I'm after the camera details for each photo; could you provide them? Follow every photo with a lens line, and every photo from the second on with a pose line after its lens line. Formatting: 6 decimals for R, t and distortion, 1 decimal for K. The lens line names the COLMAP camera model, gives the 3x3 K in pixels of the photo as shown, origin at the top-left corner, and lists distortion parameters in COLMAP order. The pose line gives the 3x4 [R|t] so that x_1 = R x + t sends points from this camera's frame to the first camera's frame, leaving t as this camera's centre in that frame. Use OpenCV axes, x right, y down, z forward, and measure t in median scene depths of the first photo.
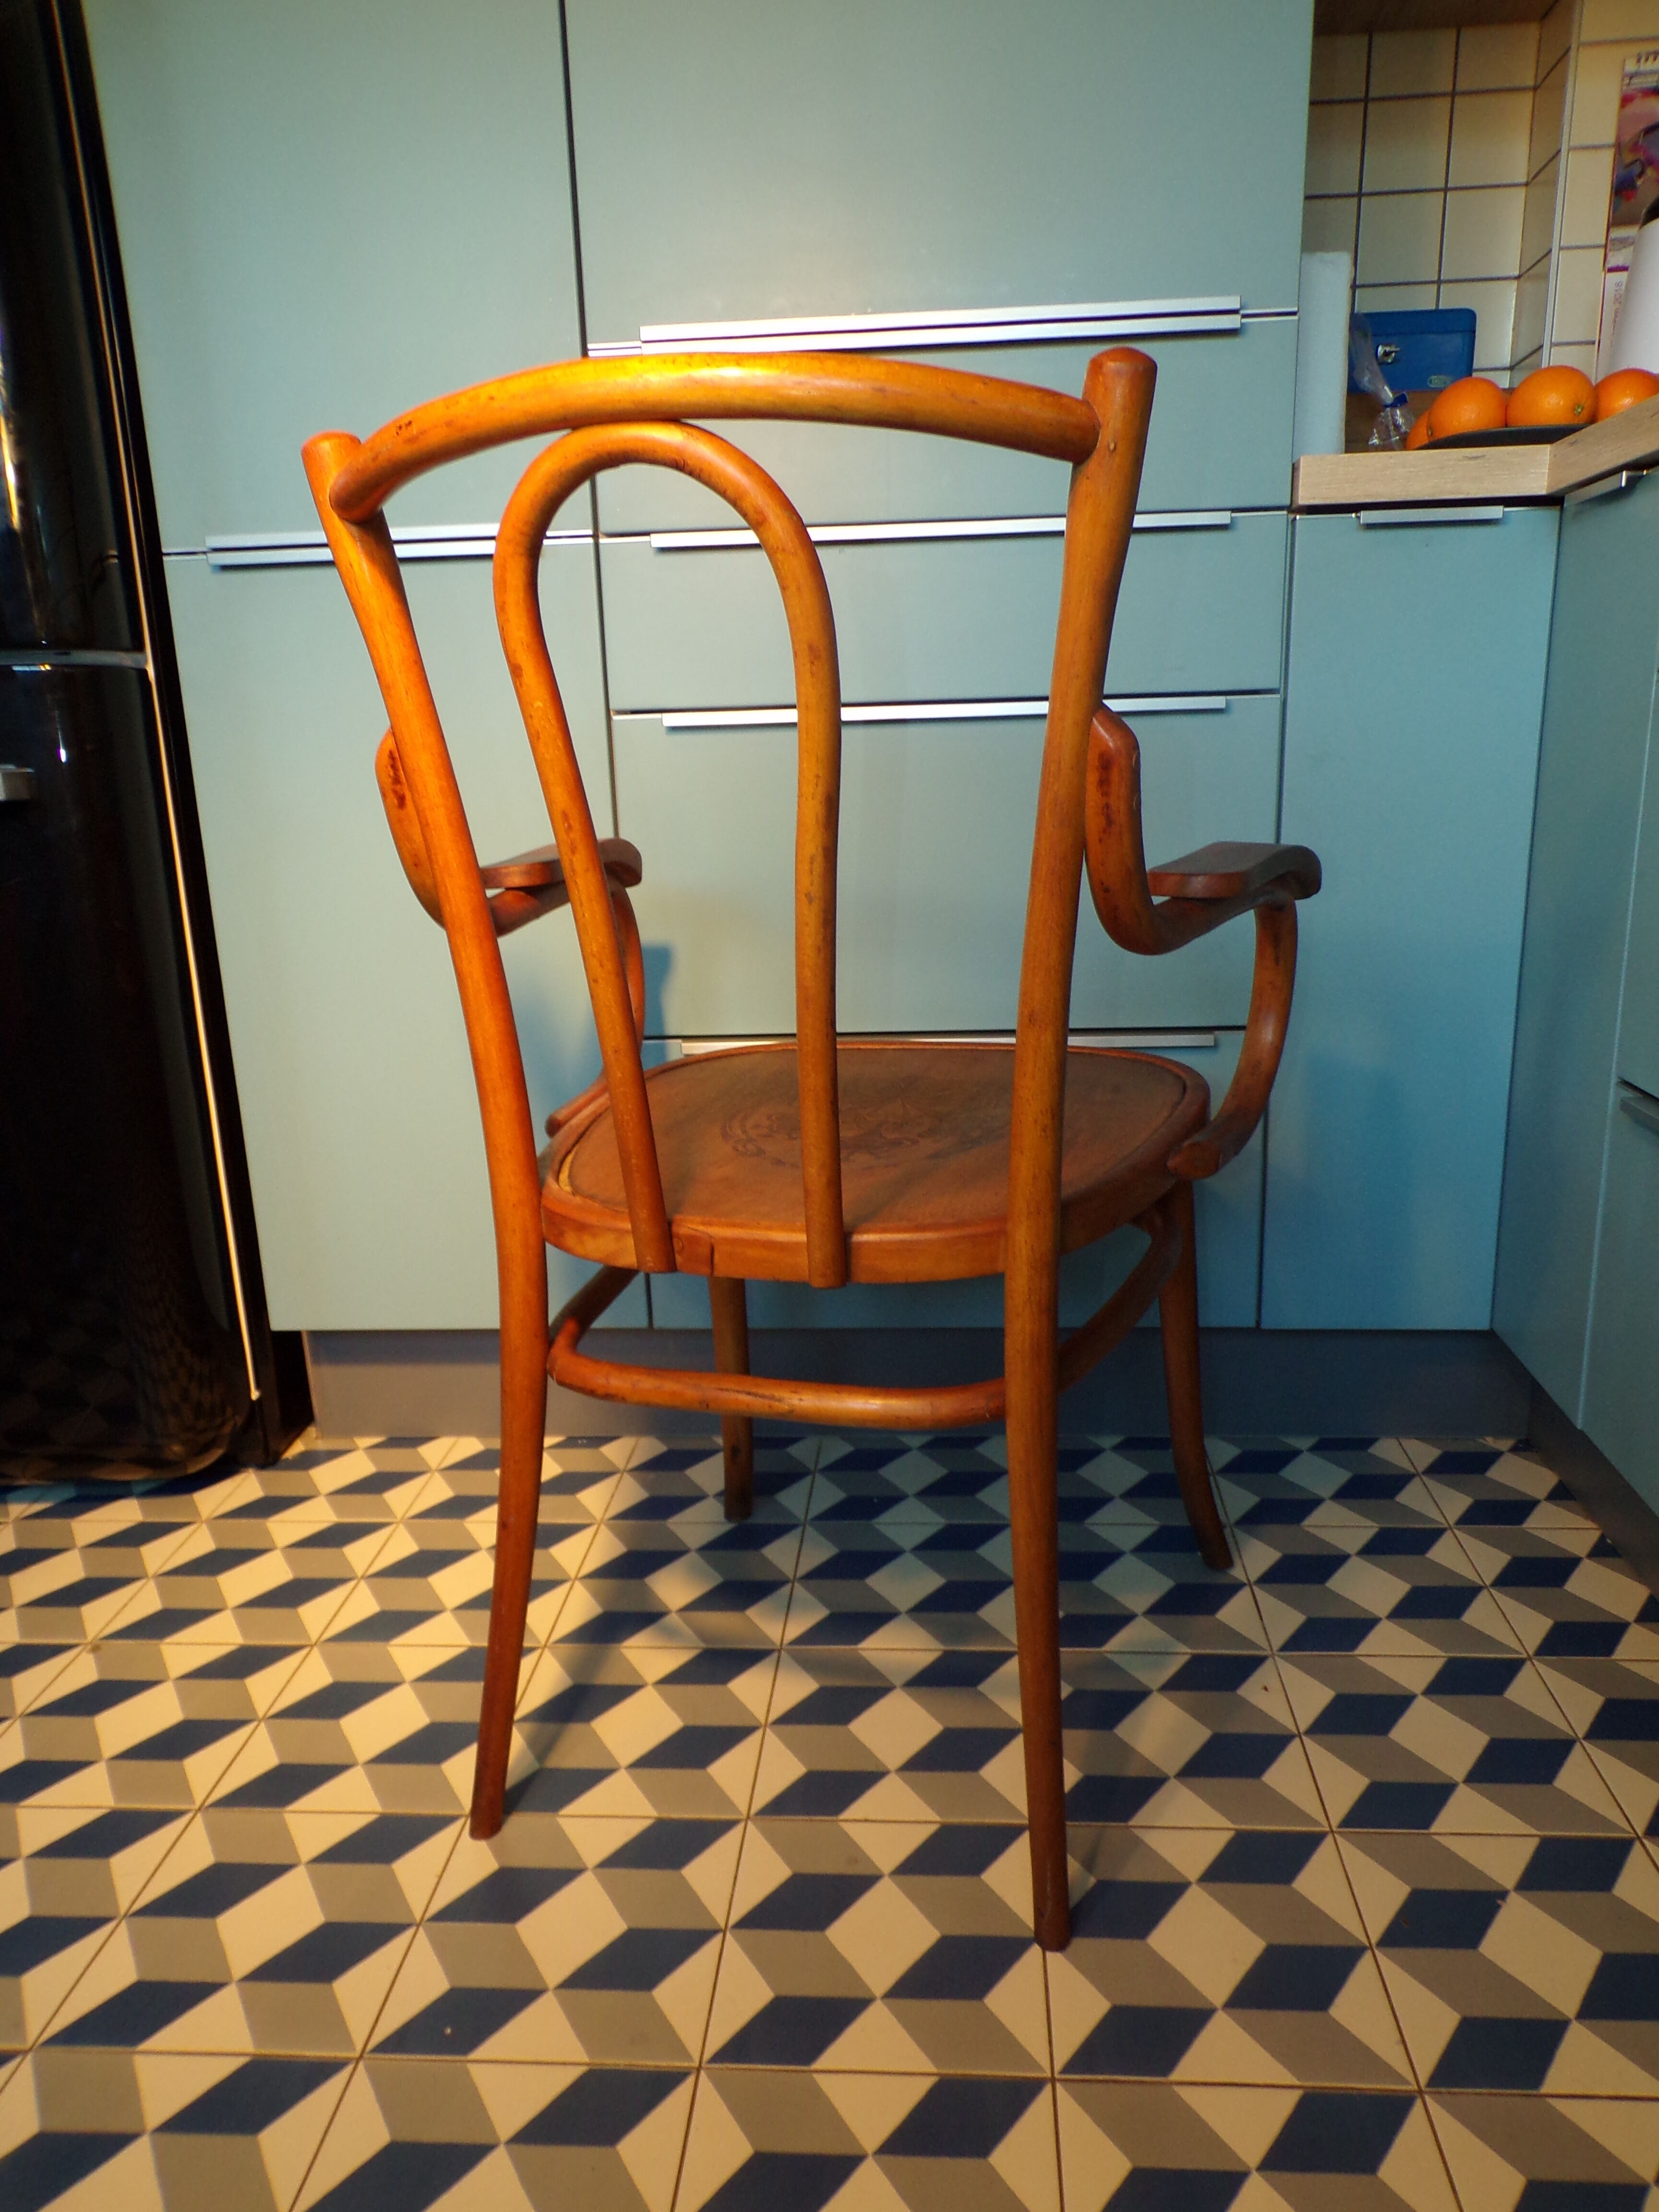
lens RADIAL K [[1485.4, 0, 842.9], [0, 1485.4, 1108.4], [0, 0, 1]] dist [0.007285, 0.000112]
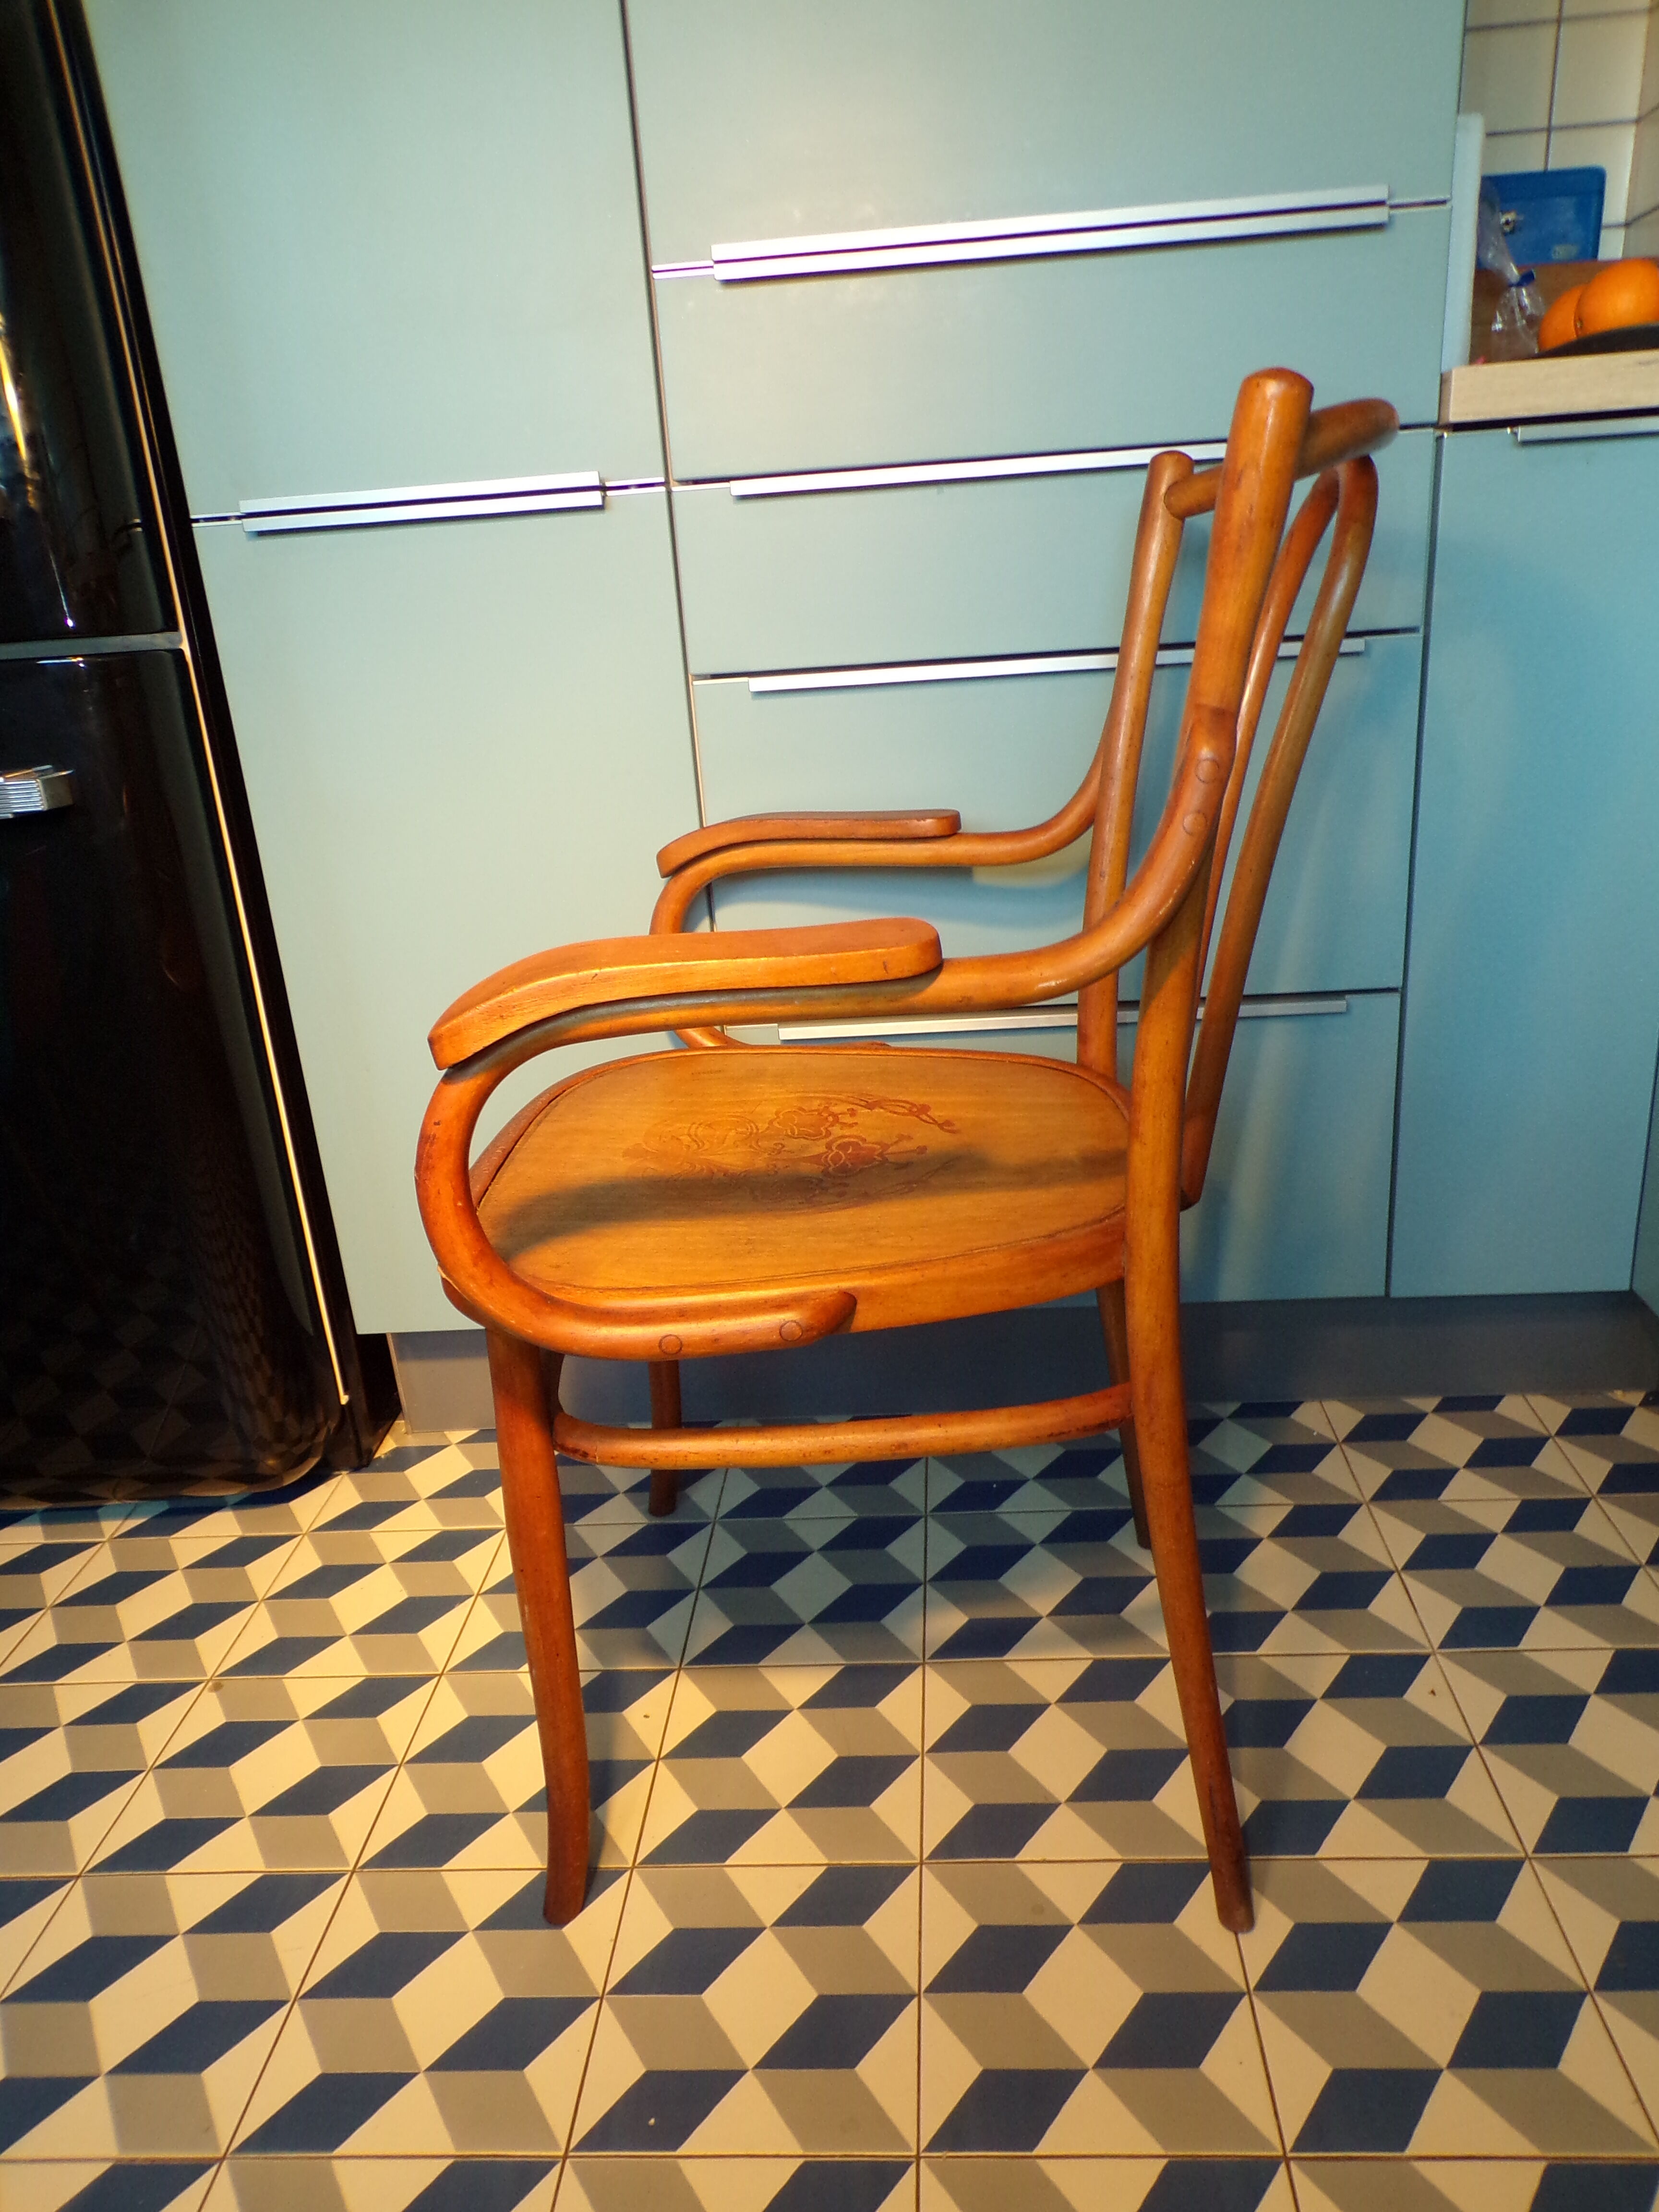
lens RADIAL K [[1485.4, 0, 842.9], [0, 1485.4, 1108.4], [0, 0, 1]] dist [0.007285, 0.000112]
pose [[0.999138, -0.041415, 0.002827, -0.072371], [0.040990, 0.995069, 0.090324, -0.077036], [-0.006554, -0.090130, 0.995908, 0.055487]]
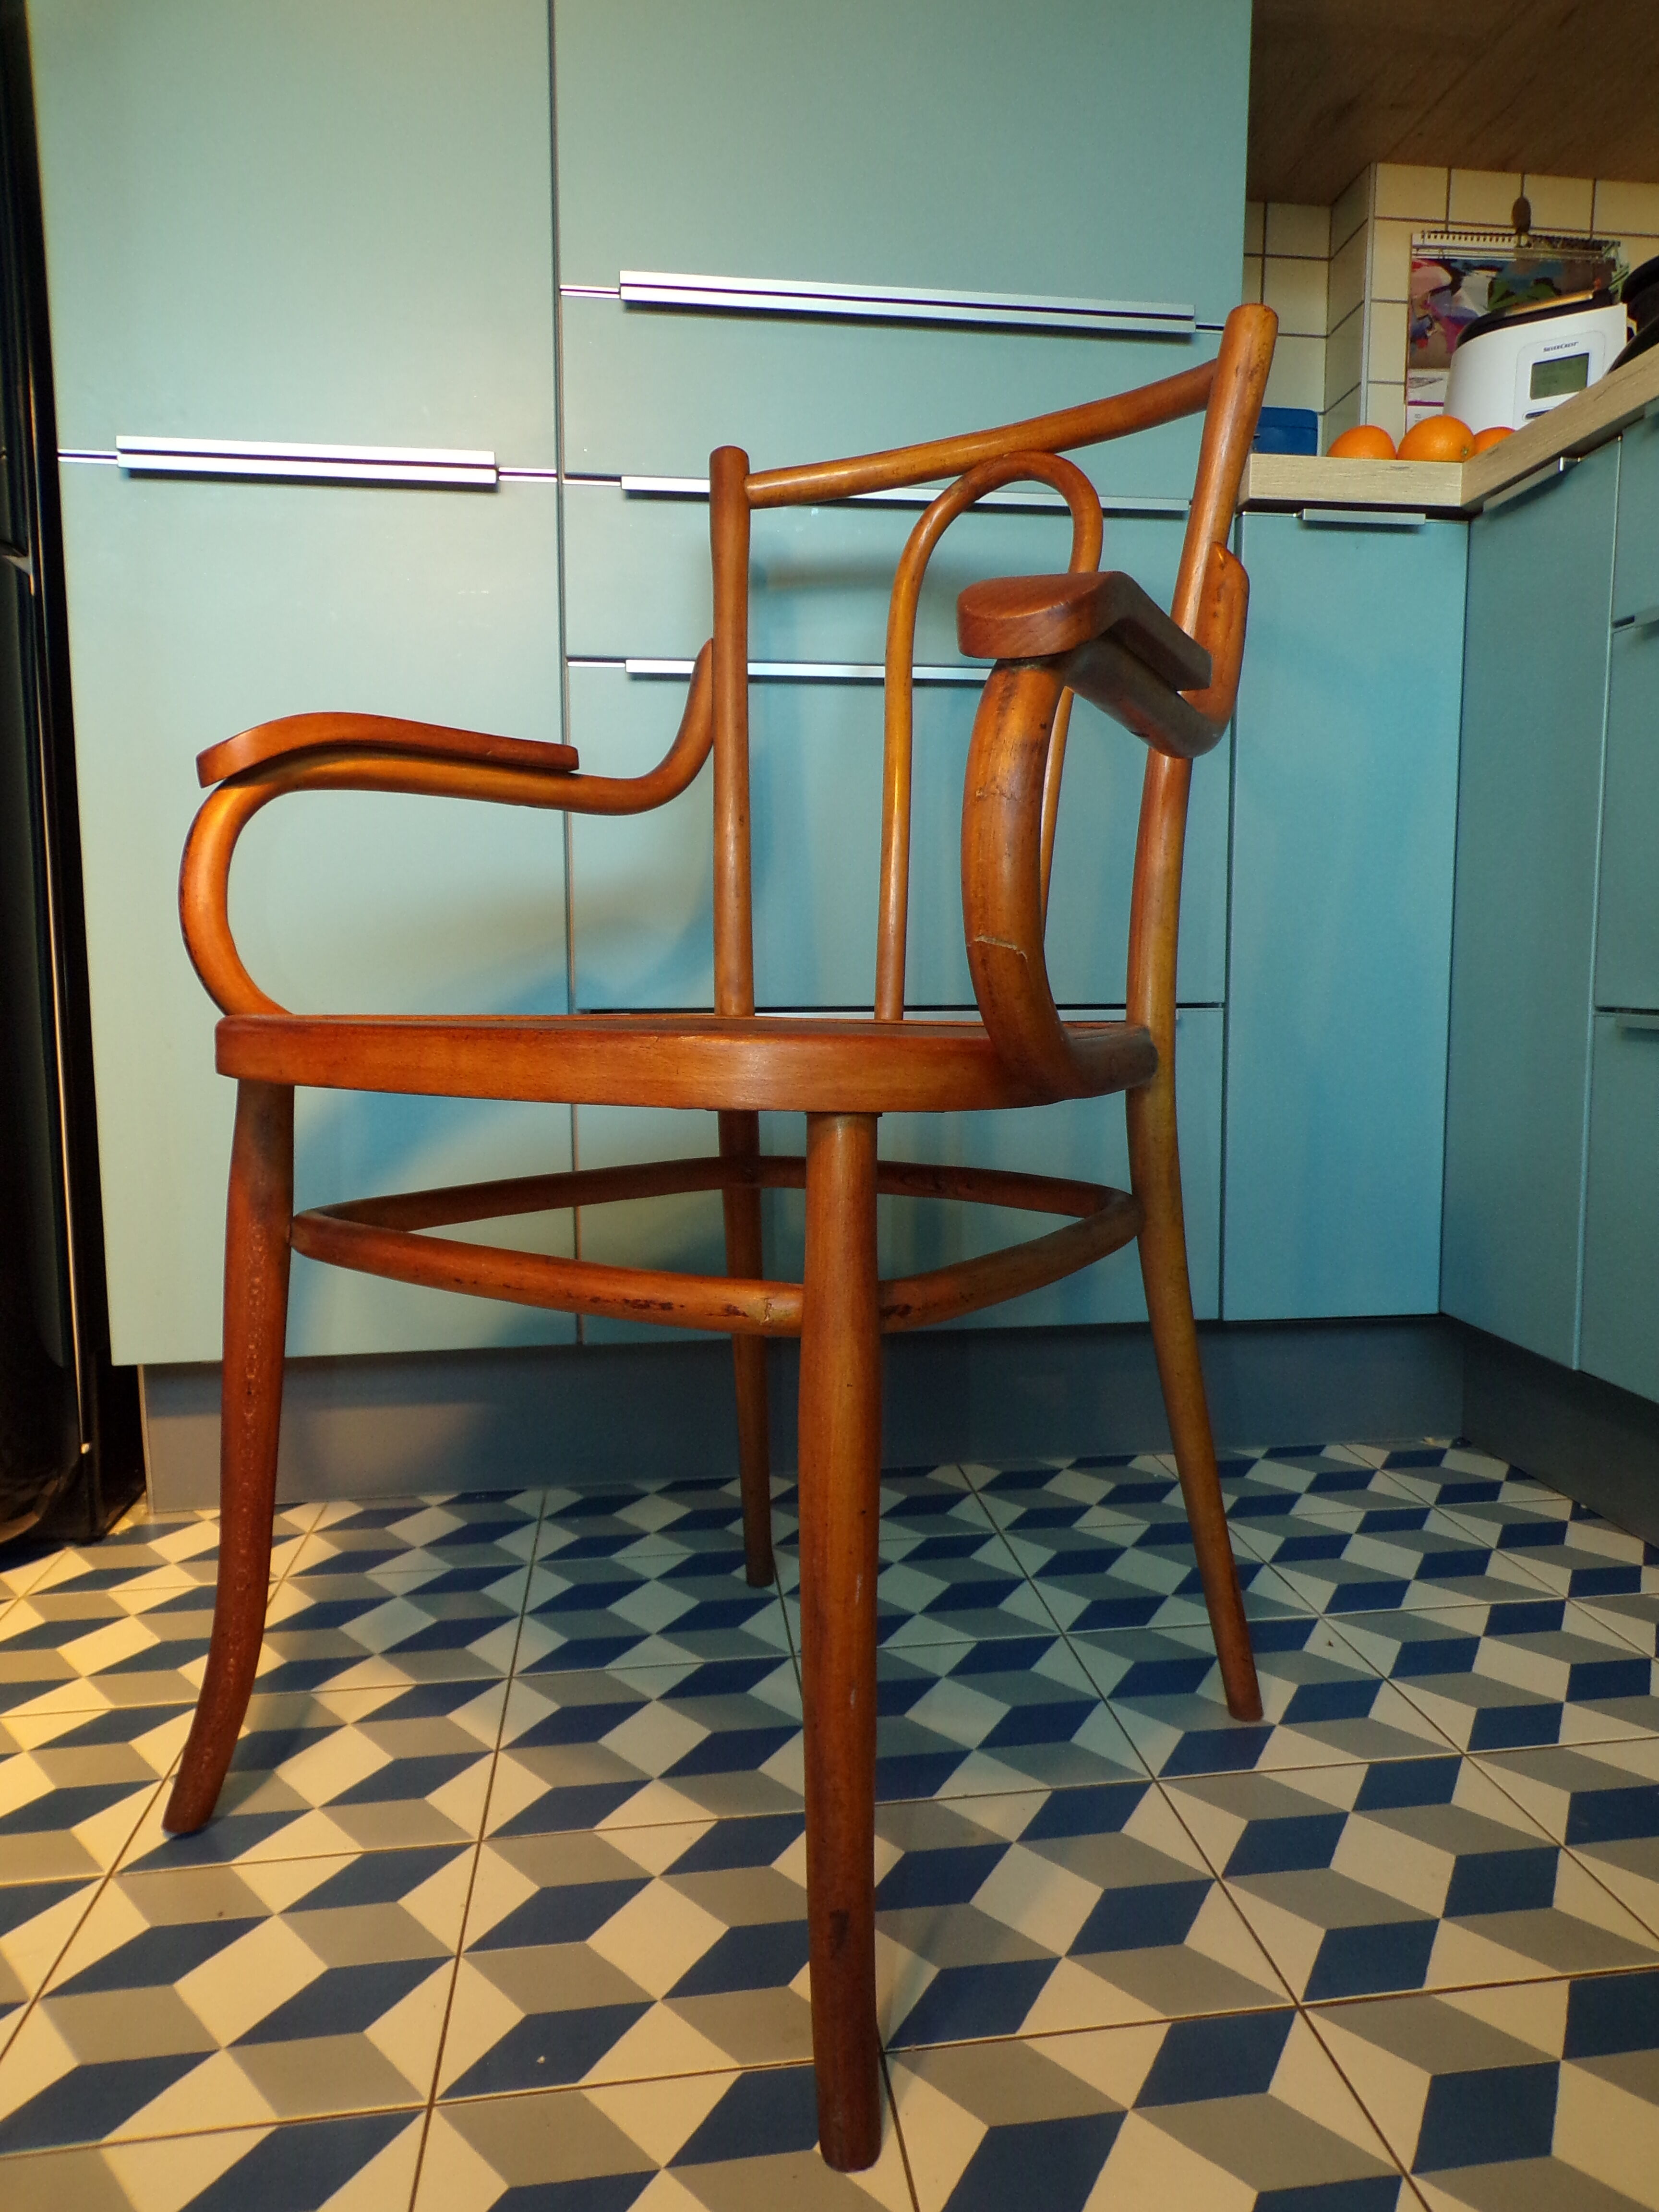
lens RADIAL K [[1486.7, 0, 837.1], [0, 1486.7, 1115.1], [0, 0, 1]] dist [0.018926, -0.000079]
pose [[0.978338, 0.005871, 0.206930, -0.174571], [0.026423, 0.987880, -0.152953, 0.162398], [-0.205320, 0.155108, 0.966326, 0.090119]]
